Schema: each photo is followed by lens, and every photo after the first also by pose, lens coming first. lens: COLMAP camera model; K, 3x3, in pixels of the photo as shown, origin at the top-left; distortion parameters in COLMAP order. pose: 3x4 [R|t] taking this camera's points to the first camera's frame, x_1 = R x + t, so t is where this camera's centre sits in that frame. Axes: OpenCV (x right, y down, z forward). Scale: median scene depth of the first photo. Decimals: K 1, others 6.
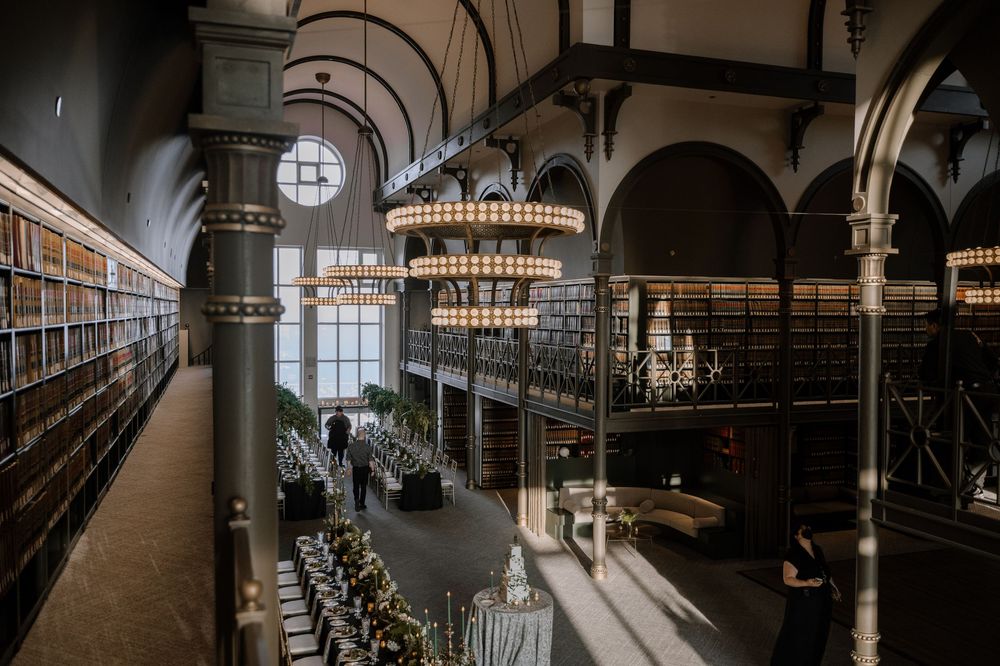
lens RADIAL K [[851.5, 0, 501.6], [0, 851.5, 335.9], [0, 0, 1]] dist [0.020086, 0.003536]
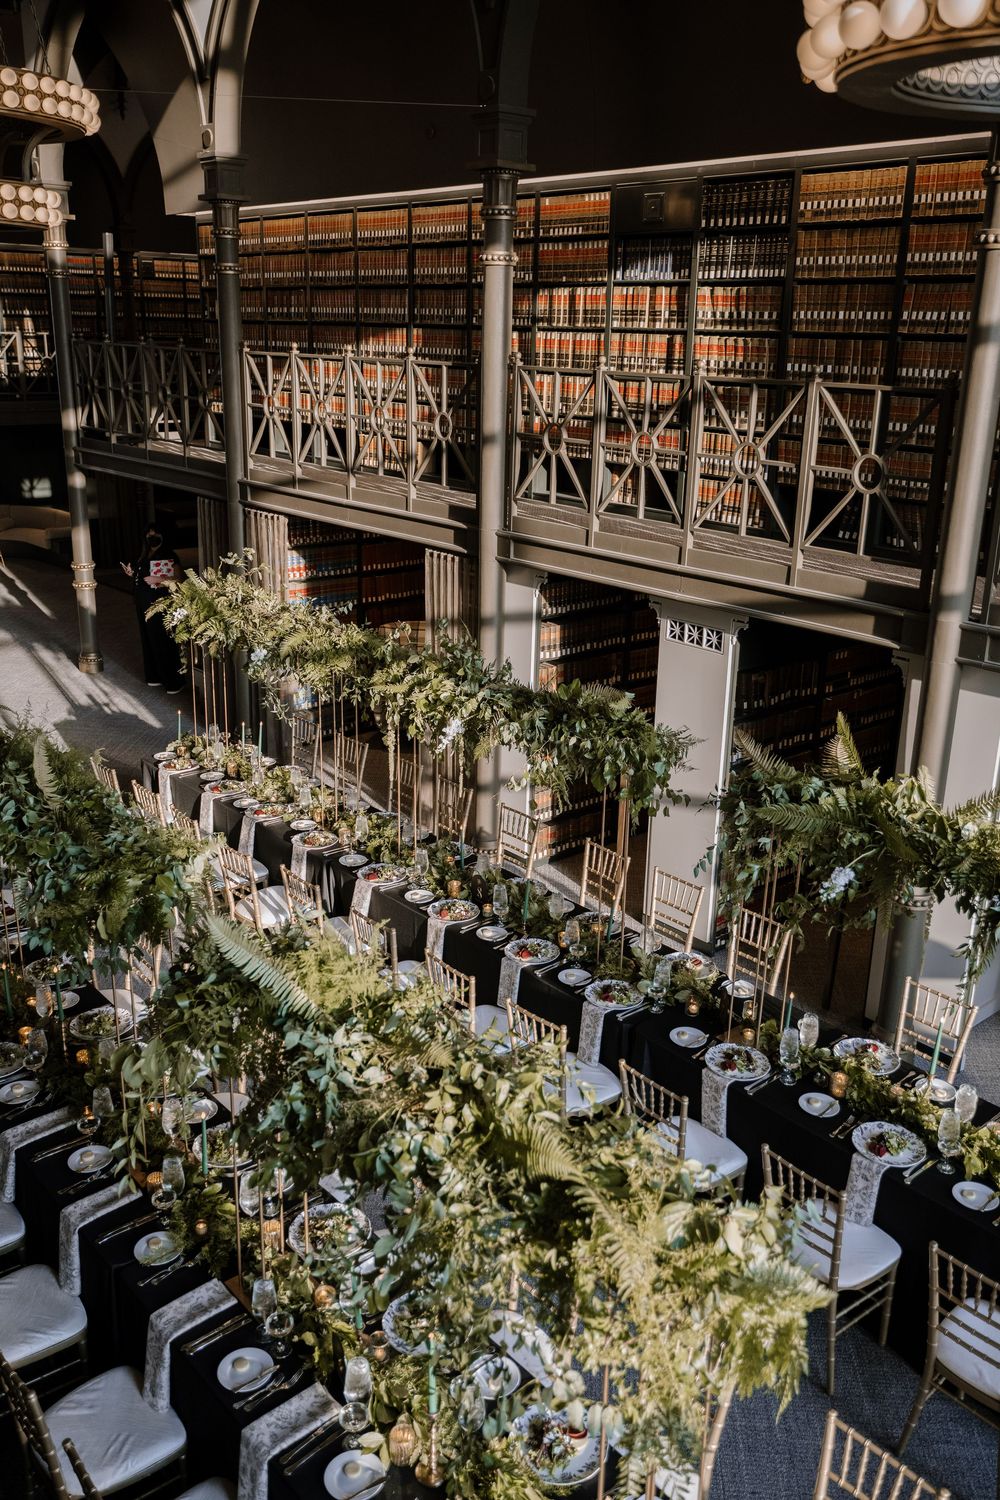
lens RADIAL K [[1244.2, 0, 506.7], [0, 1244.2, 749.0], [0, 0, 1]] dist [-0.001174, -0.007609]
pose [[0.919321, -0.109609, 0.377935, 0.130250], [-0.008218, 0.954866, 0.296922, 0.034715], [-0.393423, -0.276072, 0.876928, -0.369625]]
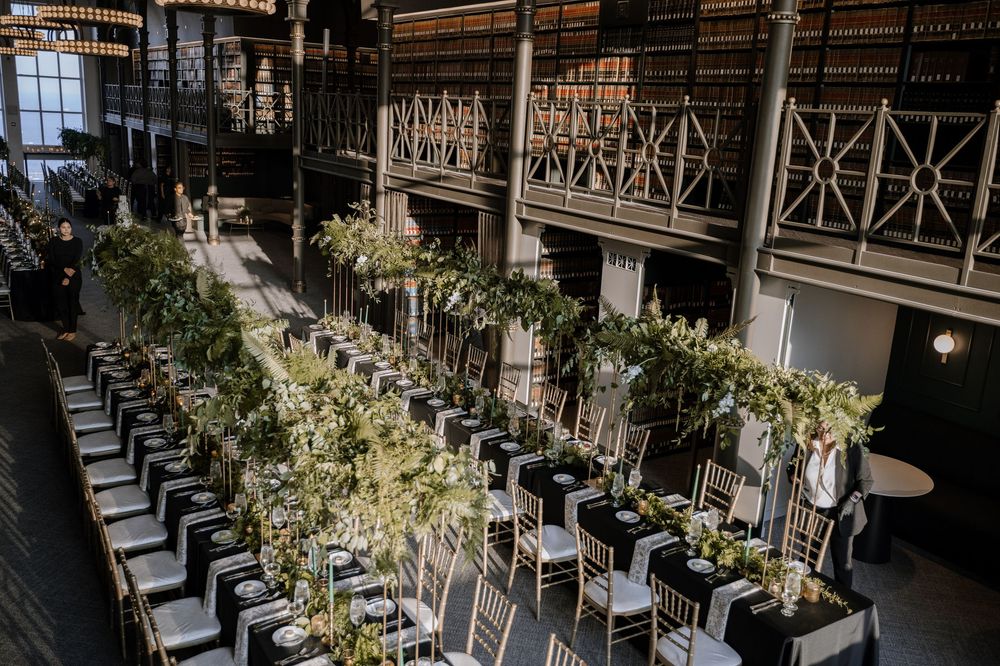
lens RADIAL K [[829.4, 0, 489.6], [0, 829.4, 329.0], [0, 0, 1]] dist [-0.001174, -0.007609]
pose [[0.964898, -0.020932, 0.261788, 0.154516], [-0.042556, 0.971183, 0.234507, 0.049928], [-0.259152, -0.237416, 0.936202, -0.419576]]
